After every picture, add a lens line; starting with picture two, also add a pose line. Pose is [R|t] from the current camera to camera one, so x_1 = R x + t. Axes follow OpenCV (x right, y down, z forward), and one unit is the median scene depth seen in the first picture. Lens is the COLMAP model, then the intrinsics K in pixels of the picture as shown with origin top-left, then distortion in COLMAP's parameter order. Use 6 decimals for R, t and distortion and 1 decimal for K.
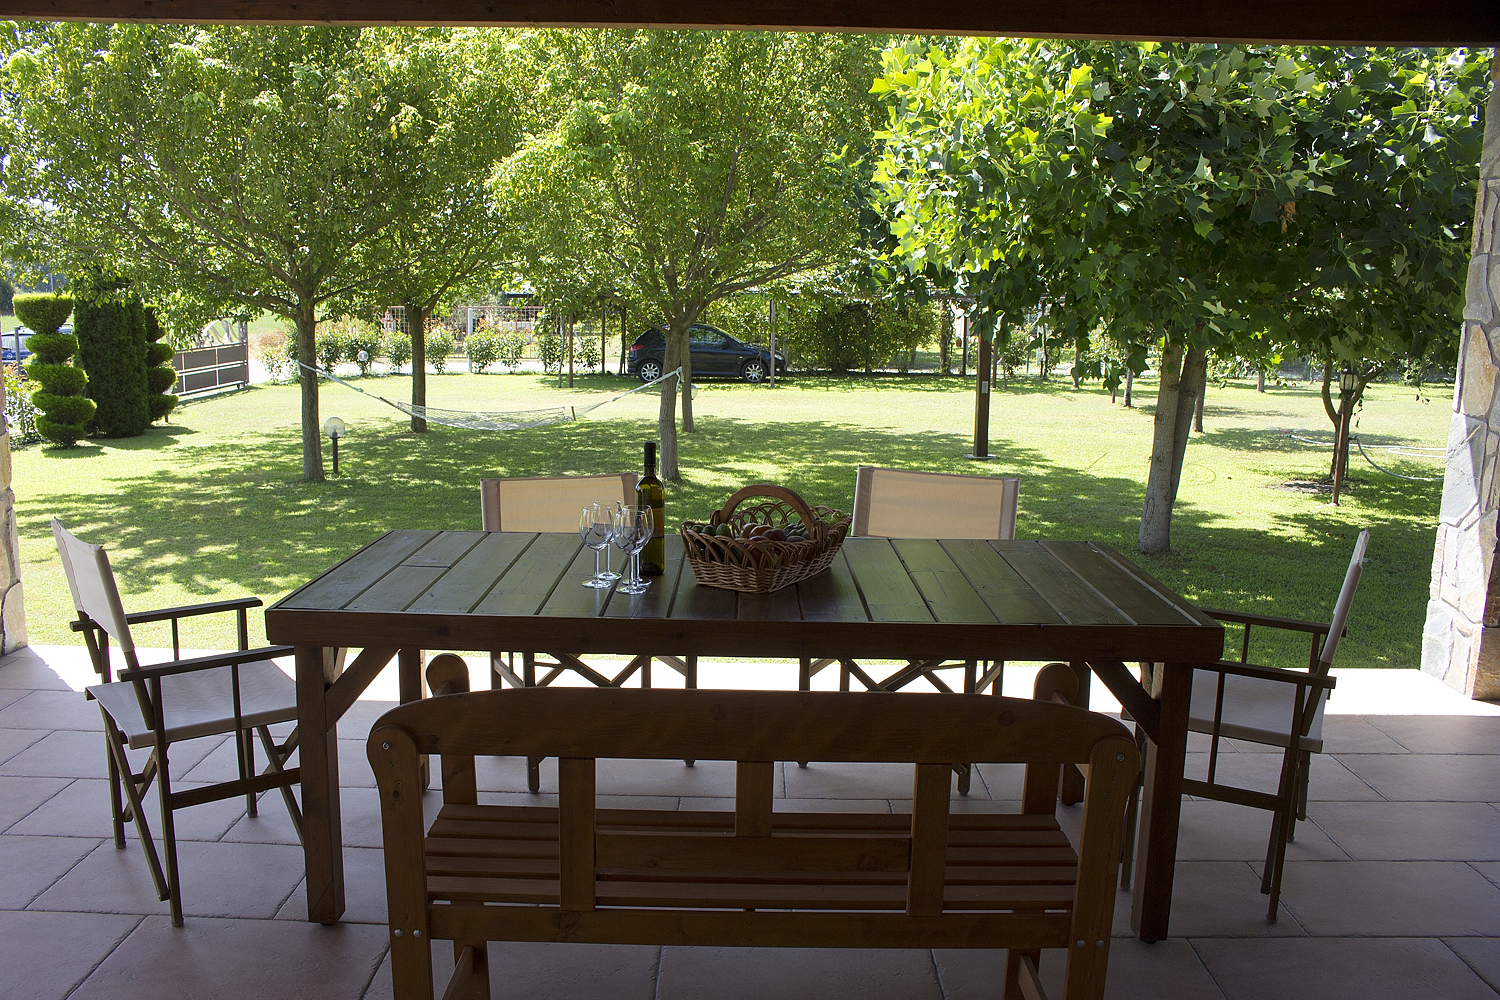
lens RADIAL K [[1246.4, 0, 749.4], [0, 1246.4, 533.4], [0, 0, 1]] dist [-0.187563, 0.174579]
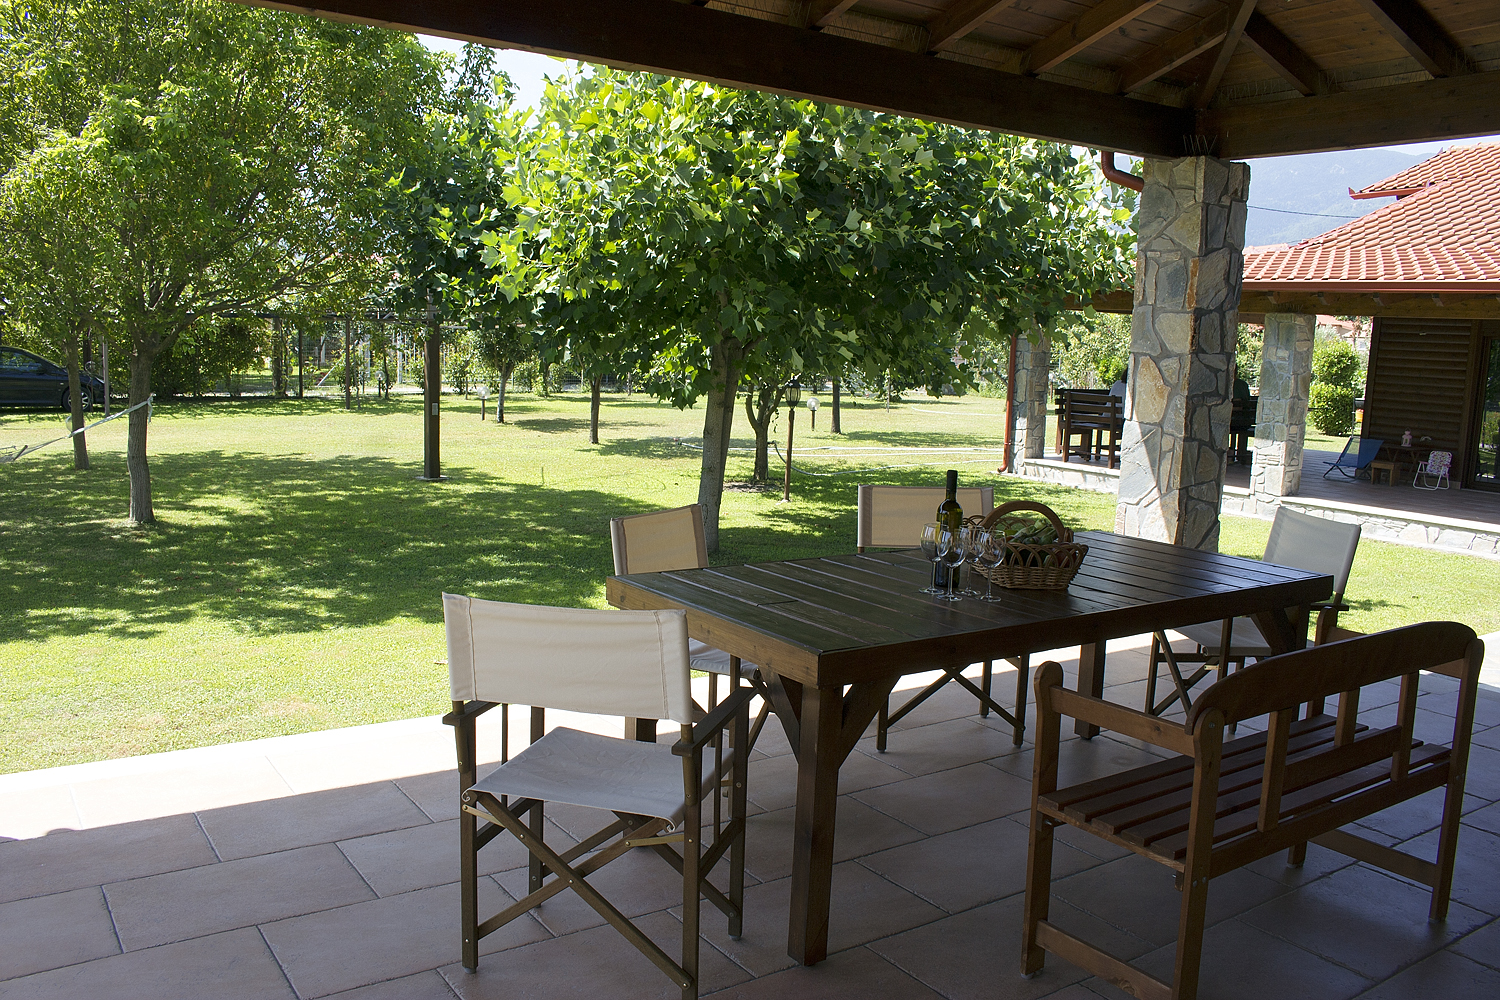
lens RADIAL K [[1241.6, 0, 751.1], [0, 1241.6, 493.1], [0, 0, 1]] dist [-0.167132, 0.184497]
pose [[0.826703, -0.059599, 0.559473, -0.242781], [0.085034, 0.996187, -0.019528, -0.013036], [-0.556175, 0.063718, 0.828619, 0.042546]]
